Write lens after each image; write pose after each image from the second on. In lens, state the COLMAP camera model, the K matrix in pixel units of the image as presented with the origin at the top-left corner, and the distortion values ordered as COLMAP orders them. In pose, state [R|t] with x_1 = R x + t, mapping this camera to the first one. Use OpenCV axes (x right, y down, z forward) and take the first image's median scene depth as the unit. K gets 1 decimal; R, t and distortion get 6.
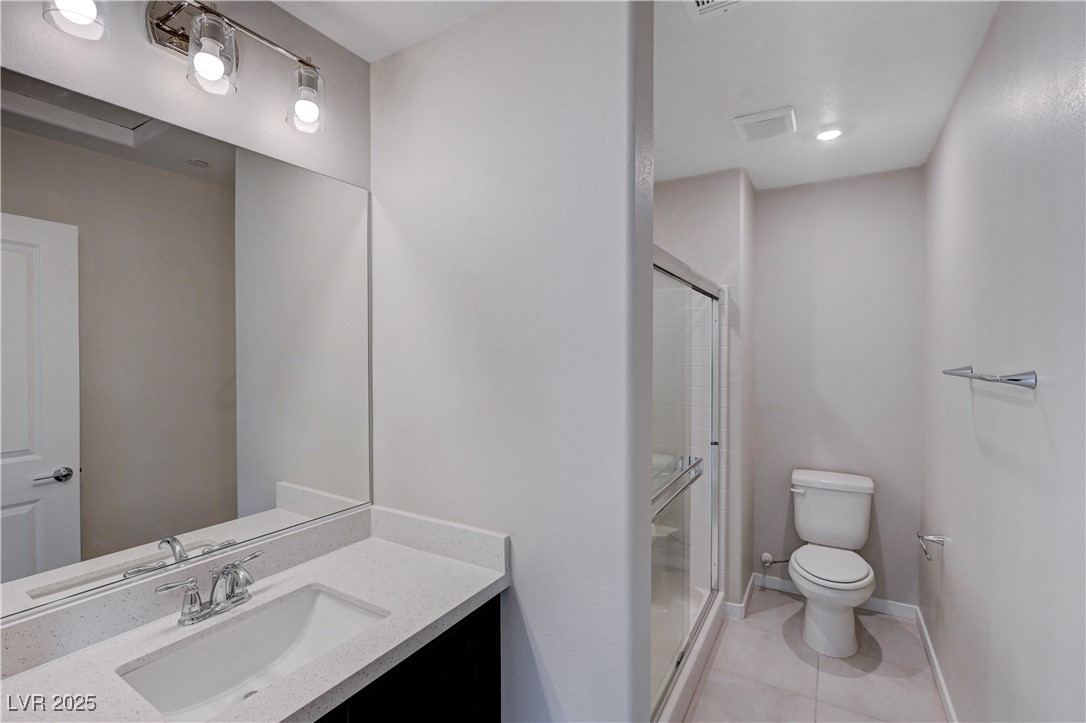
lens RADIAL K [[472.1, 0, 550.5], [0, 472.1, 384.1], [0, 0, 1]] dist [-0.026278, -0.000383]
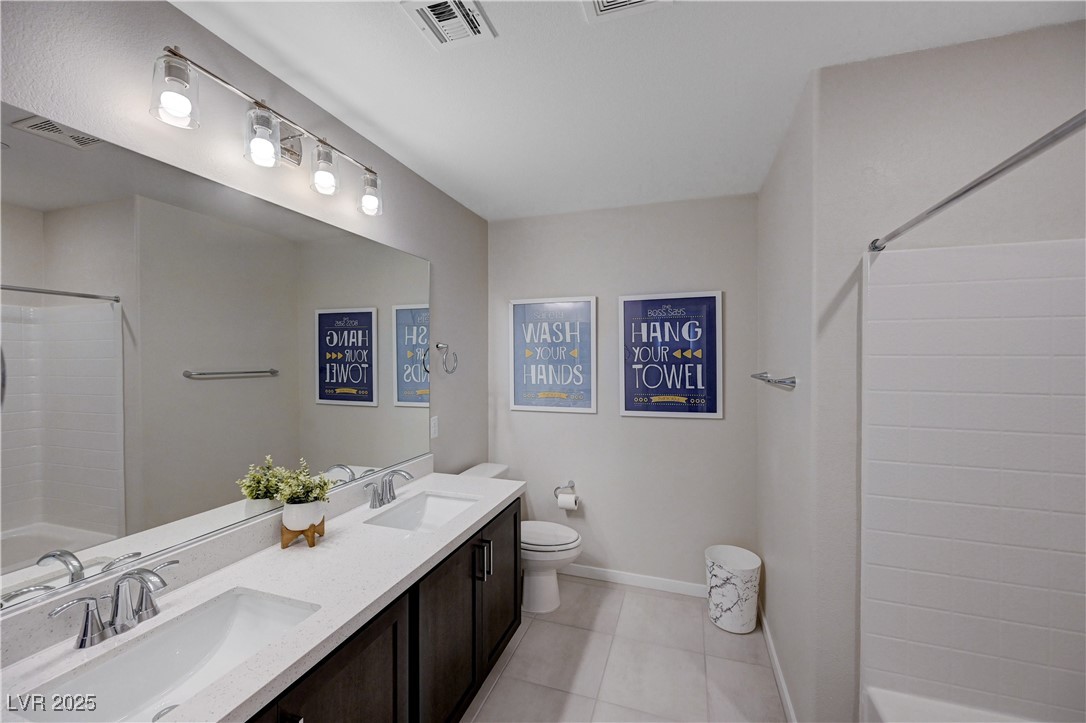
lens RADIAL K [[440.1, 0, 541.8], [0, 440.1, 359.5], [0, 0, 1]] dist [-0.000740, -0.000118]
pose [[0.976638, -0.009482, 0.214683, -0.095631], [0.022768, 0.997969, -0.059500, 0.009542], [-0.213683, 0.062998, 0.974870, -0.164828]]
